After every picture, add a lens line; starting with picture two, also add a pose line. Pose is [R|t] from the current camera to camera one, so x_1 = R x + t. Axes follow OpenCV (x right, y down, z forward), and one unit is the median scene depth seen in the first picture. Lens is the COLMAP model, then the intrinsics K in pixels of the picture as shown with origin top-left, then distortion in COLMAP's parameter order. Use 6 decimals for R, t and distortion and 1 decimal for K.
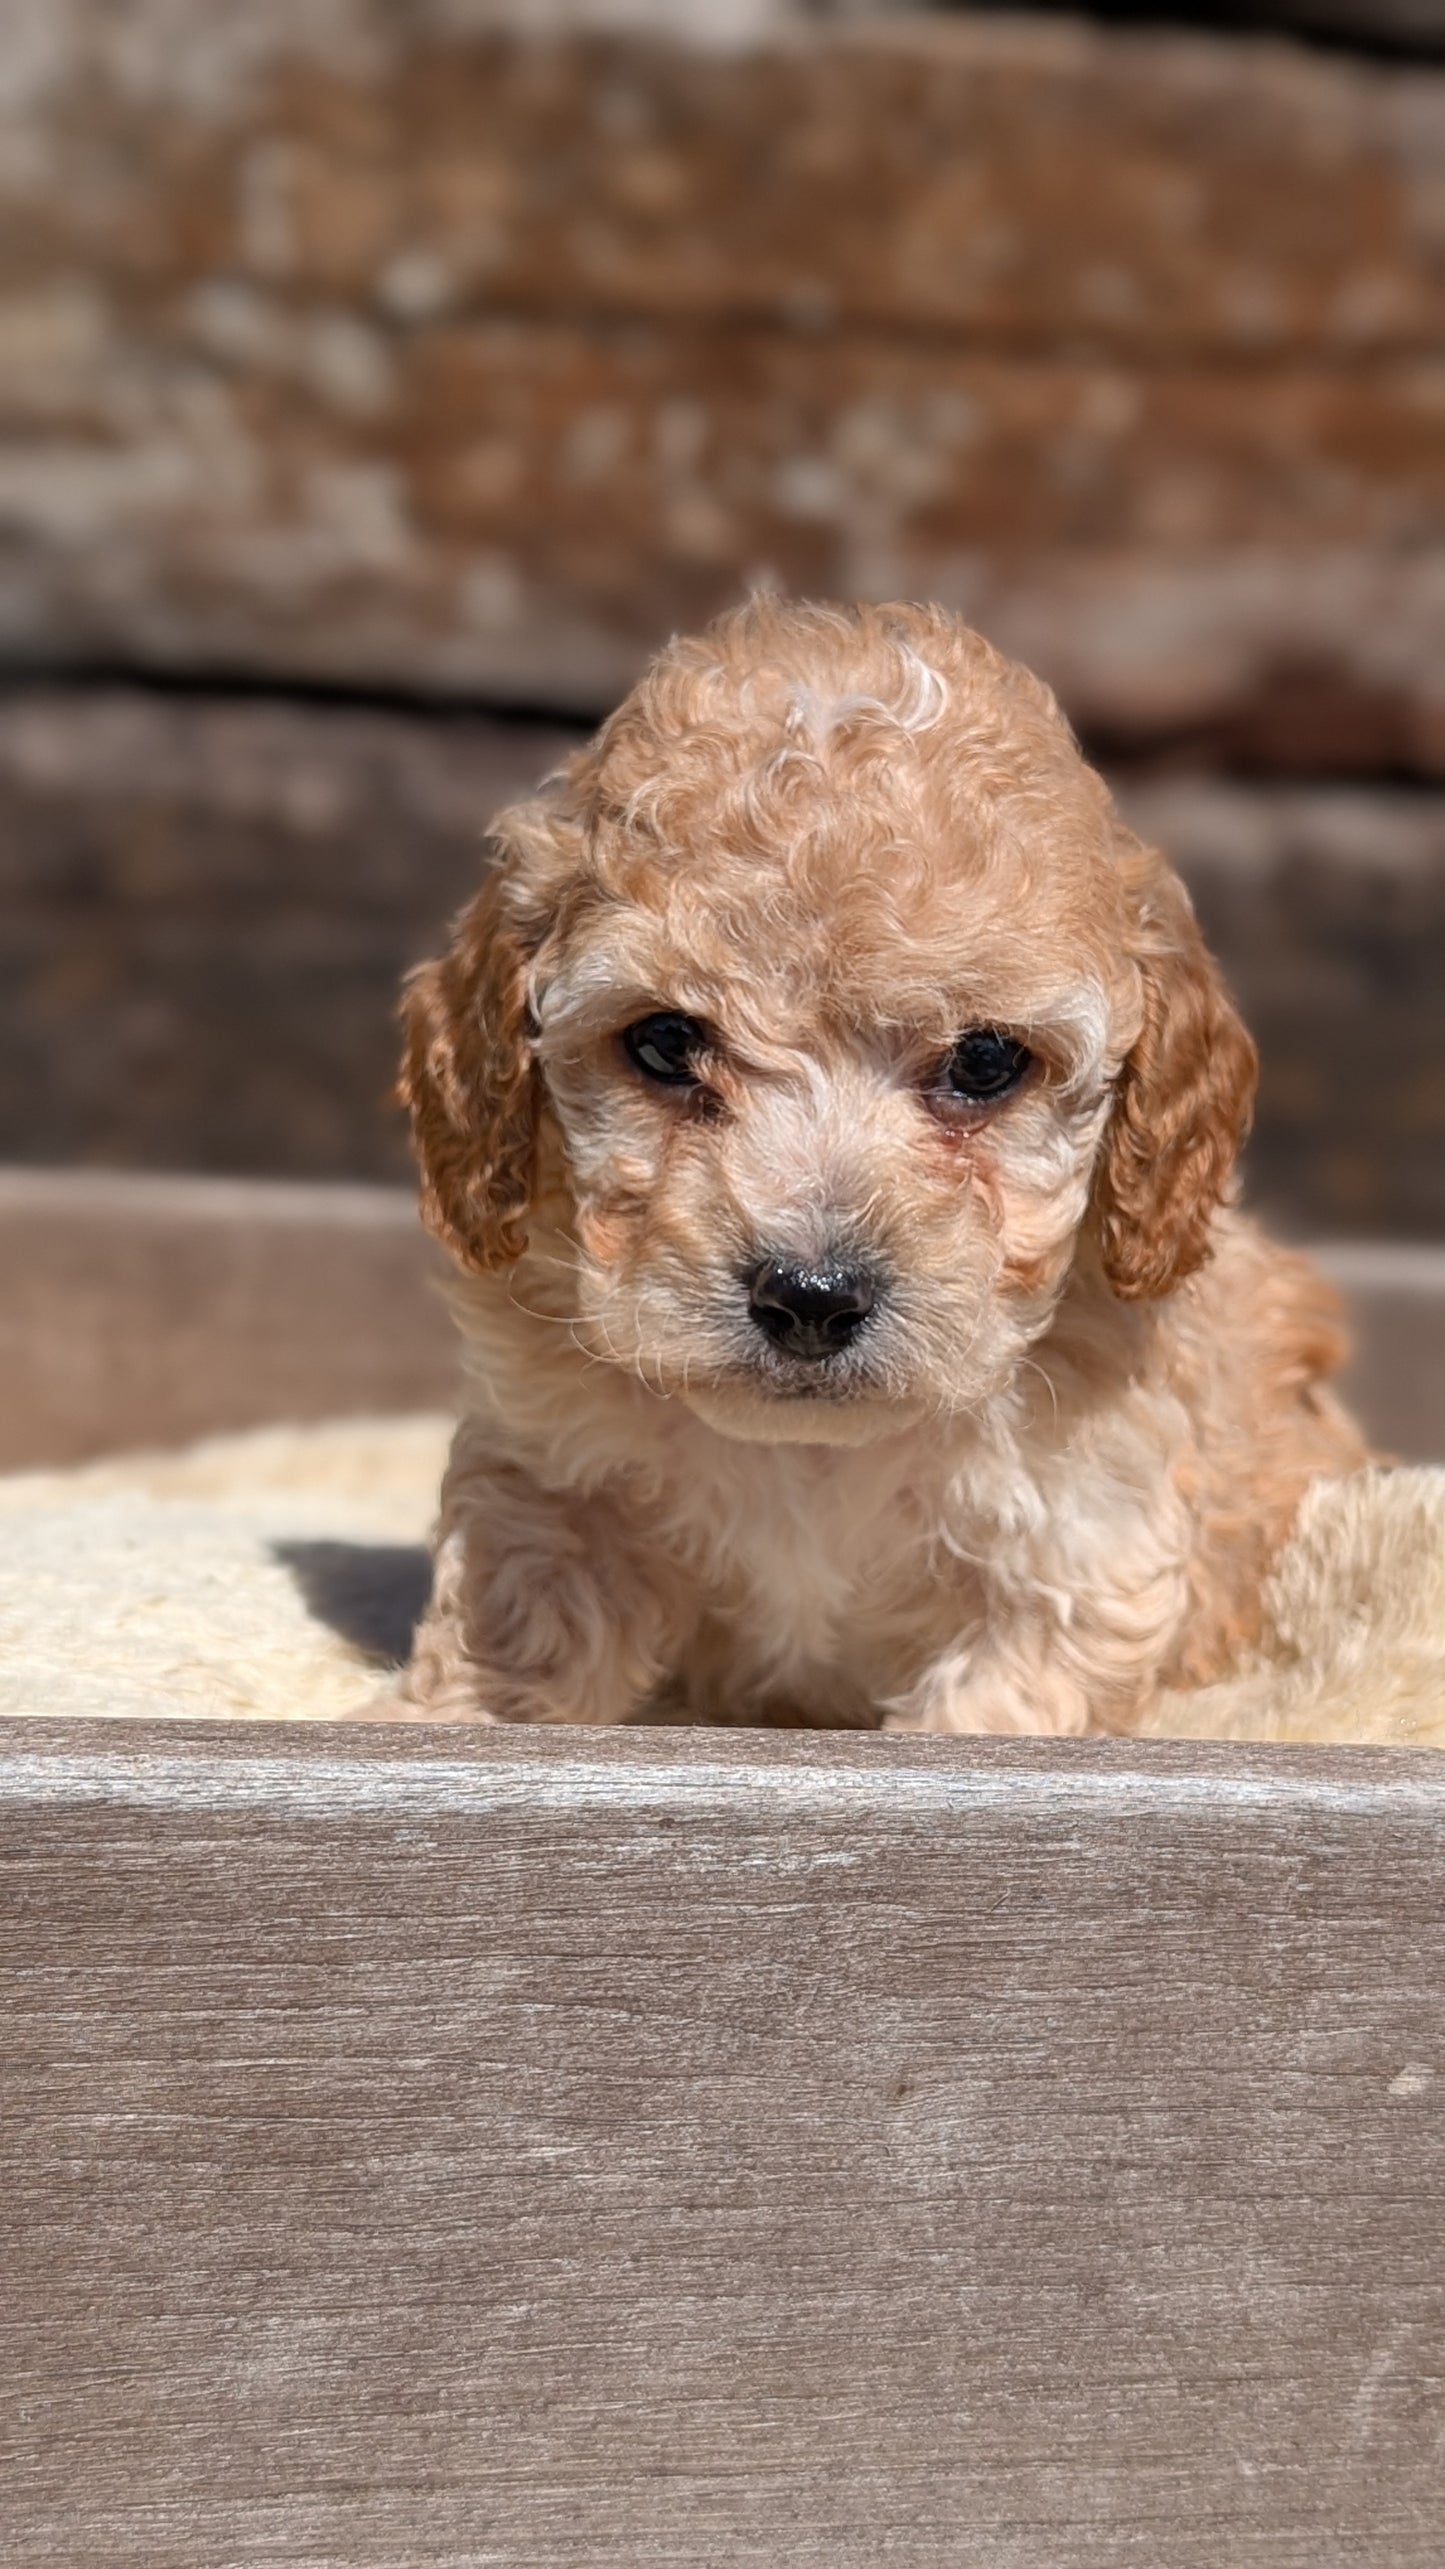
lens RADIAL K [[3815.8, 0, 757.3], [0, 3815.8, 1240.2], [0, 0, 1]] dist [0.040069, 0.000000]
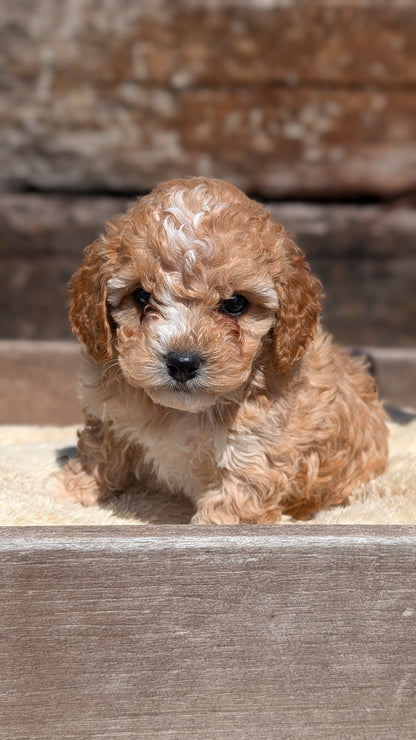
lens RADIAL K [[1099.1, 0, 209.6], [0, 1099.1, 374.9], [0, 0, 1]] dist [0.040069, 0.000000]
pose [[0.994033, -0.019109, -0.107397, 0.100663], [0.026733, 0.997188, 0.070008, -0.104907], [0.105757, -0.072461, 0.991748, -0.103652]]
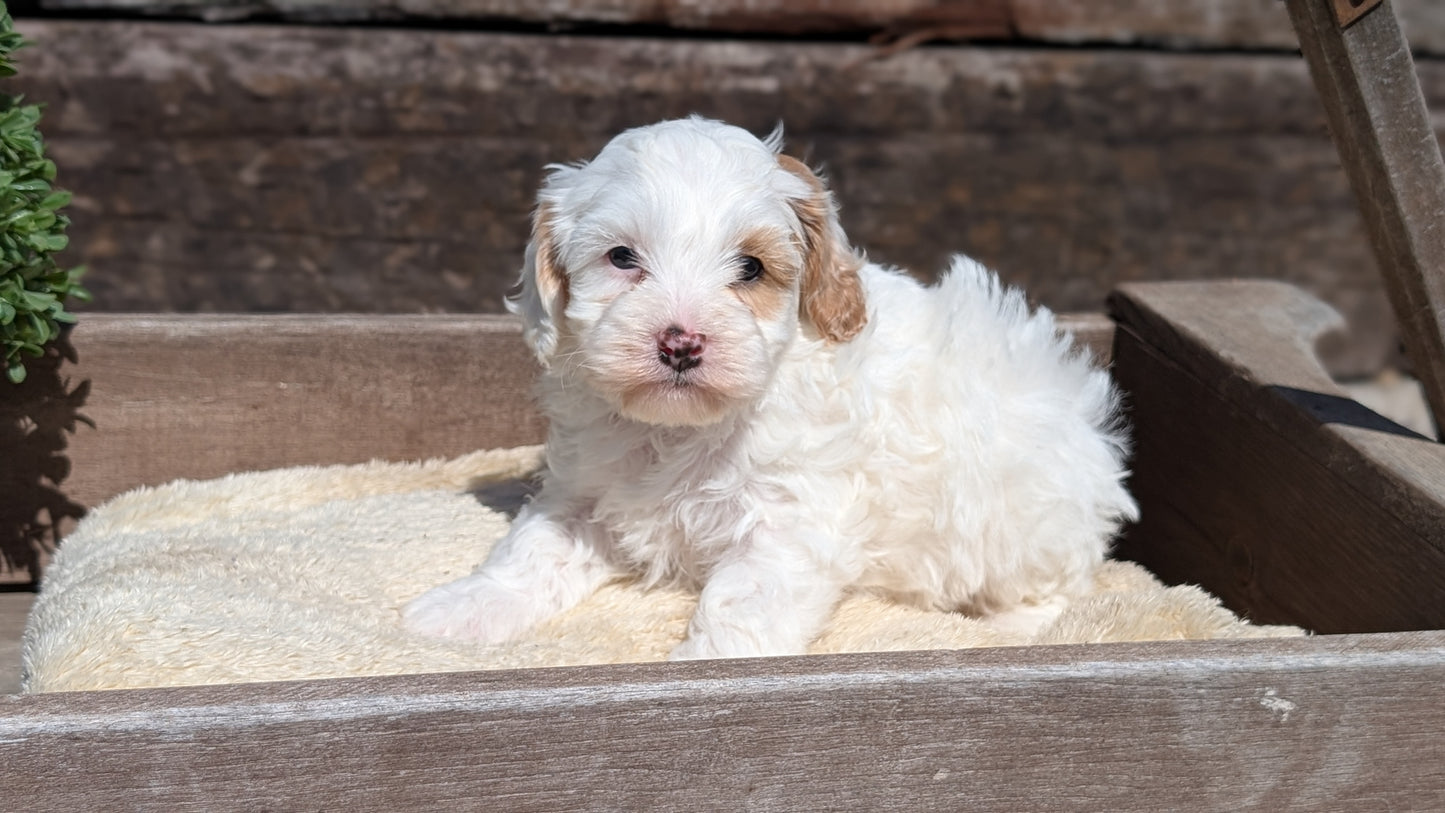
lens RADIAL K [[2146.3, 0, 795.6], [0, 2146.3, 386.7], [0, 0, 1]] dist [0.040069, 0.000000]
pose [[0.999321, -0.024563, 0.027460, 0.035352], [0.020033, 0.987784, 0.154537, -0.297097], [-0.030921, -0.153882, 0.987605, -0.463729]]
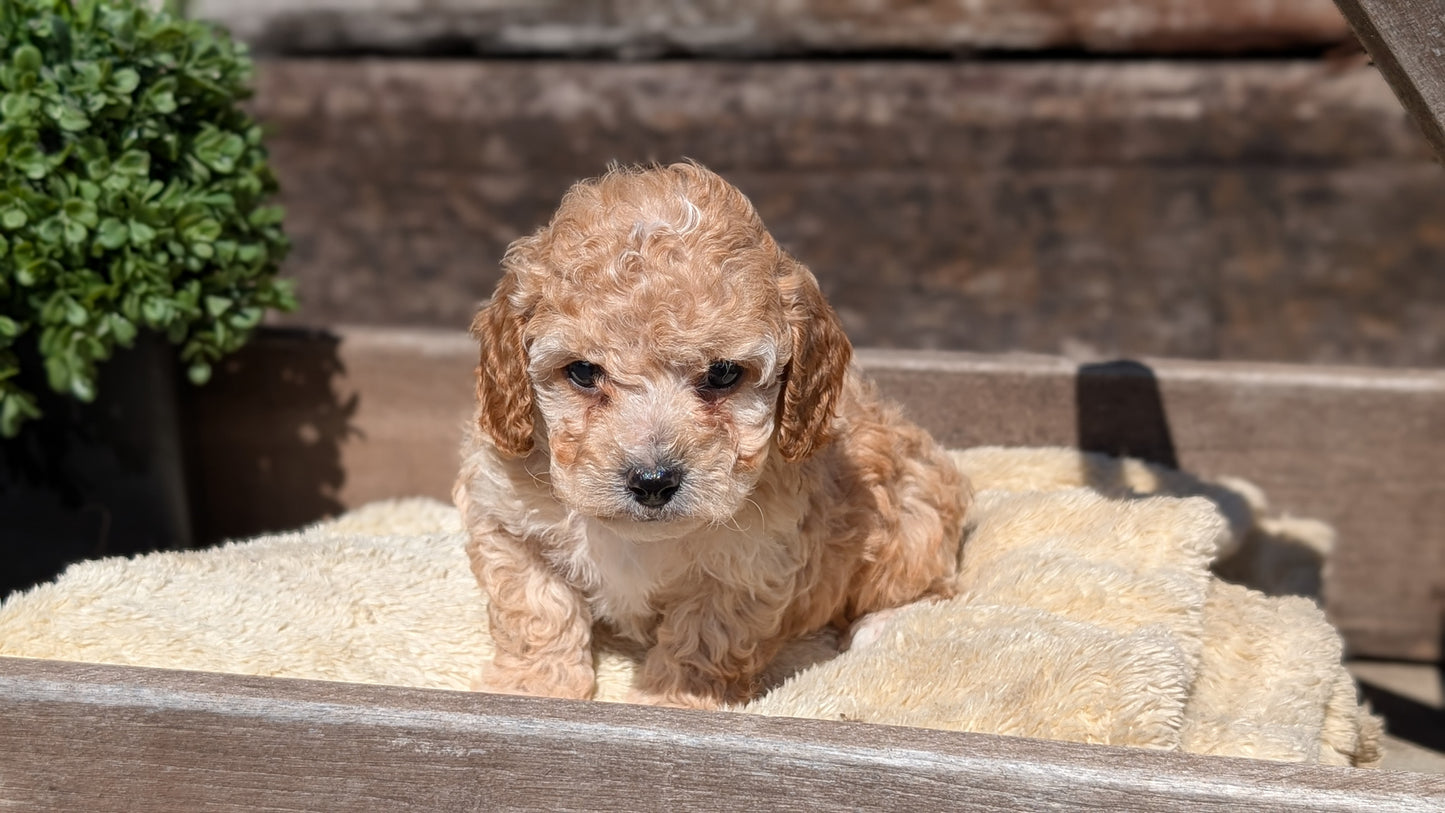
lens RADIAL K [[2146.3, 0, 744.0], [0, 2146.3, 395.2], [0, 0, 1]] dist [0.040069, 0.000000]
pose [[0.884951, 0.017858, -0.465342, 0.810019], [0.035451, 0.993781, 0.105556, -0.205715], [0.464333, -0.109908, 0.878815, -0.116000]]
